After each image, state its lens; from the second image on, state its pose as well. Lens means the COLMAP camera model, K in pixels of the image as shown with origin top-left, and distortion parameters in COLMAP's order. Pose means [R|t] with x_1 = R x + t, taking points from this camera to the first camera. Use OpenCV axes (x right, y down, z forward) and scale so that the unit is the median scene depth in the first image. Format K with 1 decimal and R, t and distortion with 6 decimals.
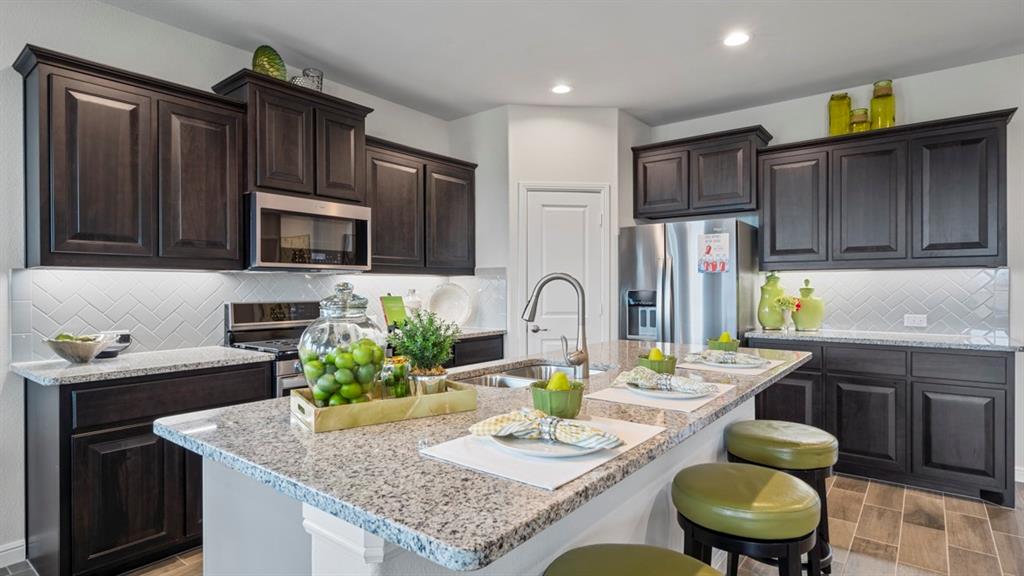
lens RADIAL K [[525.1, 0, 516.1], [0, 525.1, 289.1], [0, 0, 1]] dist [0.004022, 0.000313]
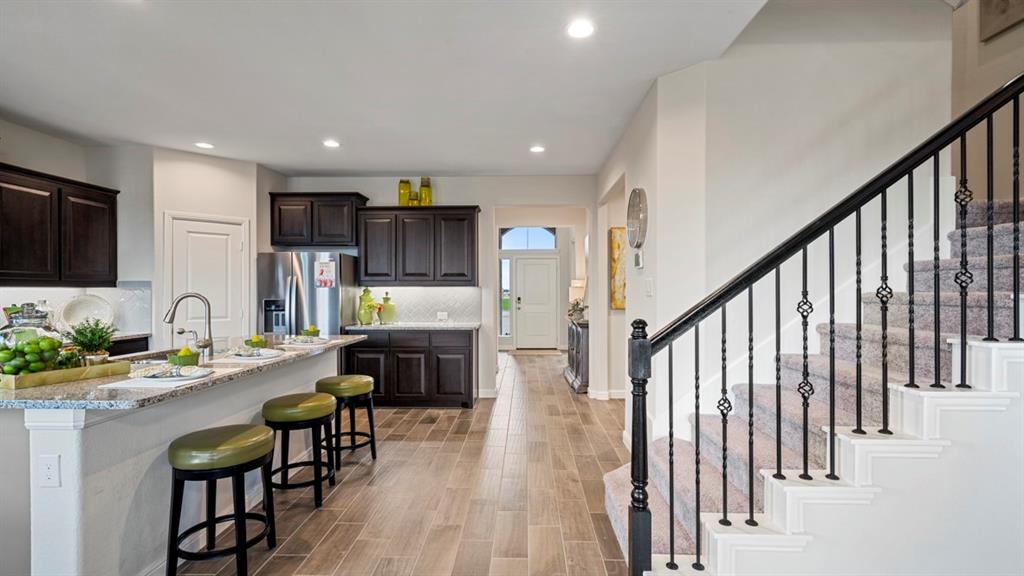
lens RADIAL K [[471.8, 0, 510.5], [0, 471.8, 291.6], [0, 0, 1]] dist [-0.000022, 0.000274]
pose [[0.806613, 0.001446, 0.591078, 0.007764], [0.000525, 0.999995, -0.003163, -0.016790], [-0.591079, 0.002862, 0.806608, -0.439853]]
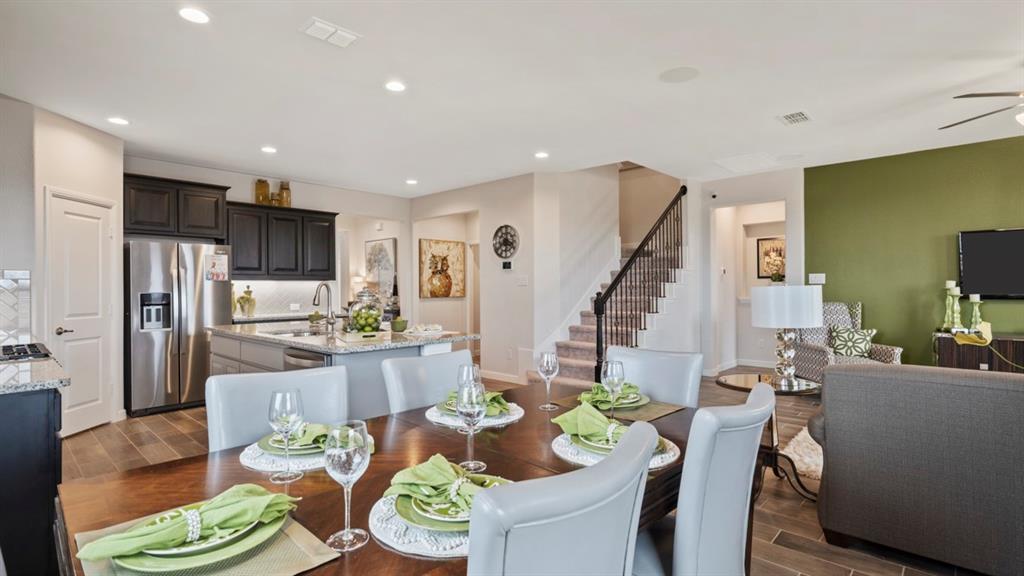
lens RADIAL K [[488.2, 0, 512.8], [0, 488.2, 288.8], [0, 0, 1]] dist [0.001235, 0.000418]
pose [[0.091241, 0.000385, 0.995829, -1.040410], [0.008377, 0.999964, -0.001154, 0.001516], [-0.995794, 0.008448, 0.091234, 0.031692]]
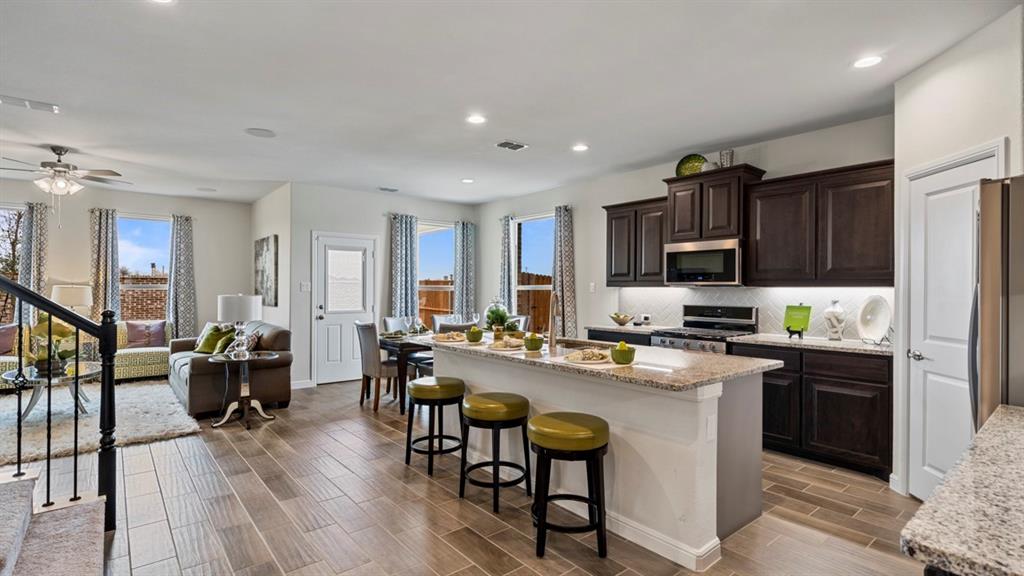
lens RADIAL K [[484.6, 0, 509.7], [0, 484.6, 289.1], [0, 0, 1]] dist [0.000507, 0.000187]
pose [[-0.217730, 0.003733, -0.976002, 1.075160], [-0.005679, 0.999971, 0.005091, -0.028147], [0.975992, 0.006652, -0.217703, 0.701077]]
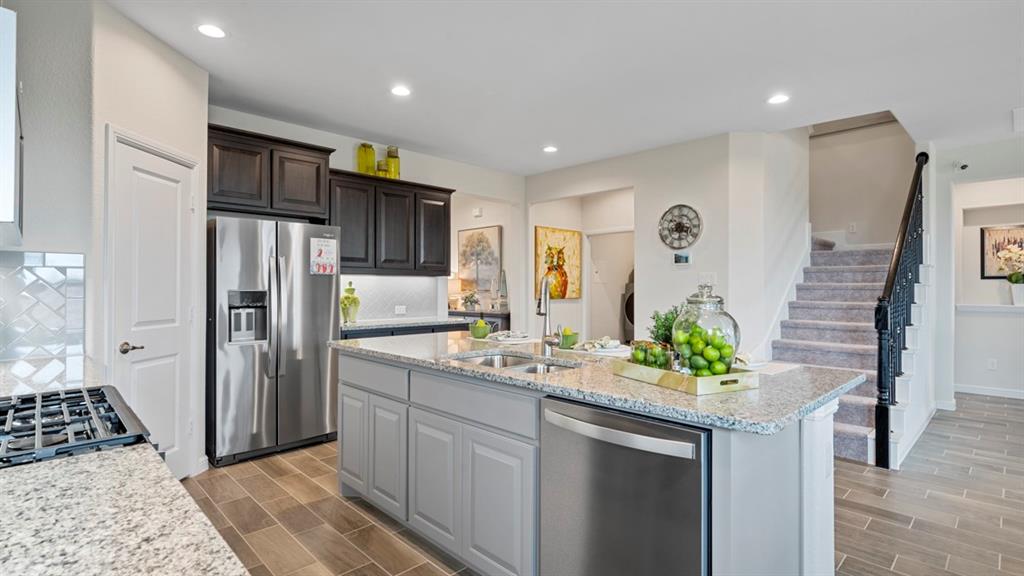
lens RADIAL K [[493.7, 0, 512.0], [0, 493.7, 288.0], [0, 0, 1]] dist [-0.000878, 0.000136]
pose [[0.137402, 0.002214, 0.990513, -0.651344], [-0.001848, 0.999996, -0.001979, -0.001417], [-0.990514, -0.001558, 0.137406, 0.519978]]
